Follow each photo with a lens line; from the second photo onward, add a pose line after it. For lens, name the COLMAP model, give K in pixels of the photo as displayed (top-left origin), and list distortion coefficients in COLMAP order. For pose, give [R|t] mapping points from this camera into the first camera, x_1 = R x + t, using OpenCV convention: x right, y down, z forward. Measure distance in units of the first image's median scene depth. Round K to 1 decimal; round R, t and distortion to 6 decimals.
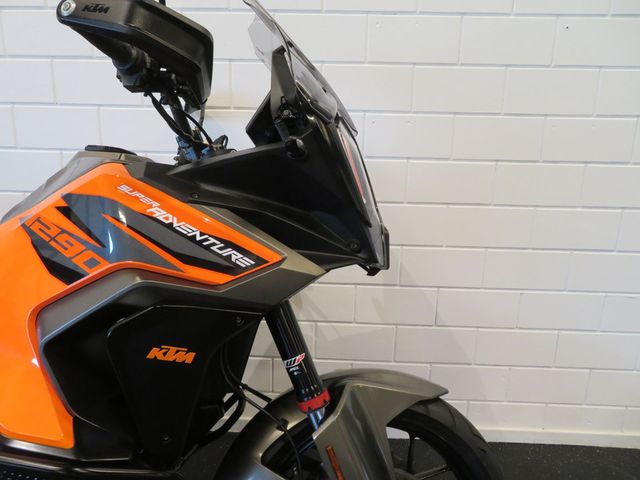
lens RADIAL K [[457.1, 0, 321.2], [0, 457.1, 241.4], [0, 0, 1]] dist [-0.001816, 0.002976]
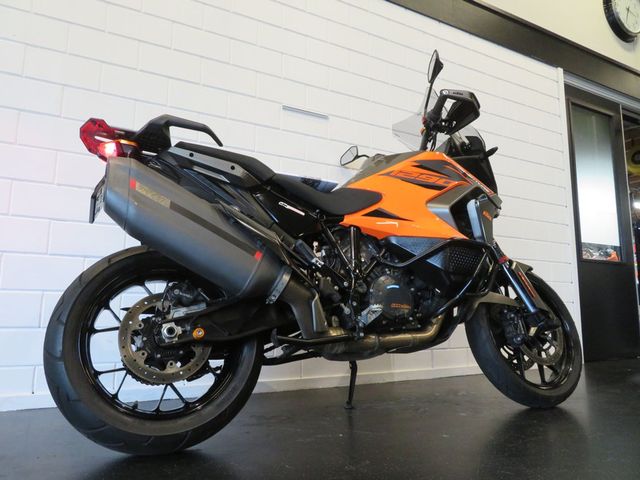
lens RADIAL K [[457.1, 0, 321.2], [0, 457.1, 241.4], [0, 0, 1]] dist [-0.001816, 0.002976]
pose [[0.858942, 0.046703, 0.509939, -2.227527], [0.141837, 0.935170, -0.324559, 0.996806], [-0.492038, 0.351106, 0.796633, -0.459730]]
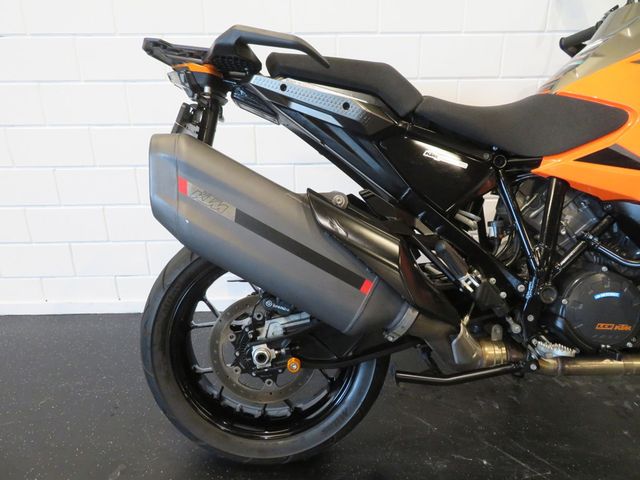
lens RADIAL K [[457.1, 0, 321.2], [0, 457.1, 241.4], [0, 0, 1]] dist [-0.001816, 0.002976]
pose [[0.994586, -0.070125, 0.076685, -1.755754], [0.060002, 0.990065, 0.127166, 0.216150], [-0.084841, -0.121876, 0.988913, -0.060143]]
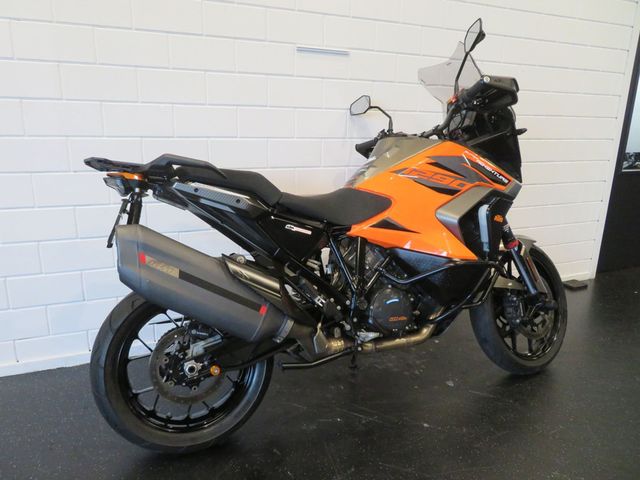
lens RADIAL K [[457.1, 0, 321.2], [0, 457.1, 241.4], [0, 0, 1]] dist [-0.001816, 0.002976]
pose [[0.894923, -0.121836, 0.429266, -2.115976], [0.109557, 0.992550, 0.053307, 0.125552], [-0.432562, -0.000677, 0.901604, -0.751060]]
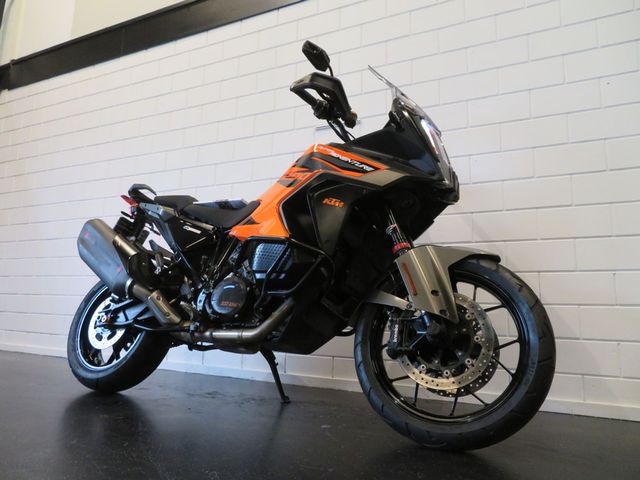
lens RADIAL K [[459.2, 0, 334.7], [0, 459.2, 238.3], [0, 0, 1]] dist [0.000774, 0.001277]
pose [[0.924222, -0.072466, -0.374917, 0.456493], [-0.080621, 0.922666, -0.377078, 1.153743], [0.373249, 0.378730, 0.846906, -0.735181]]
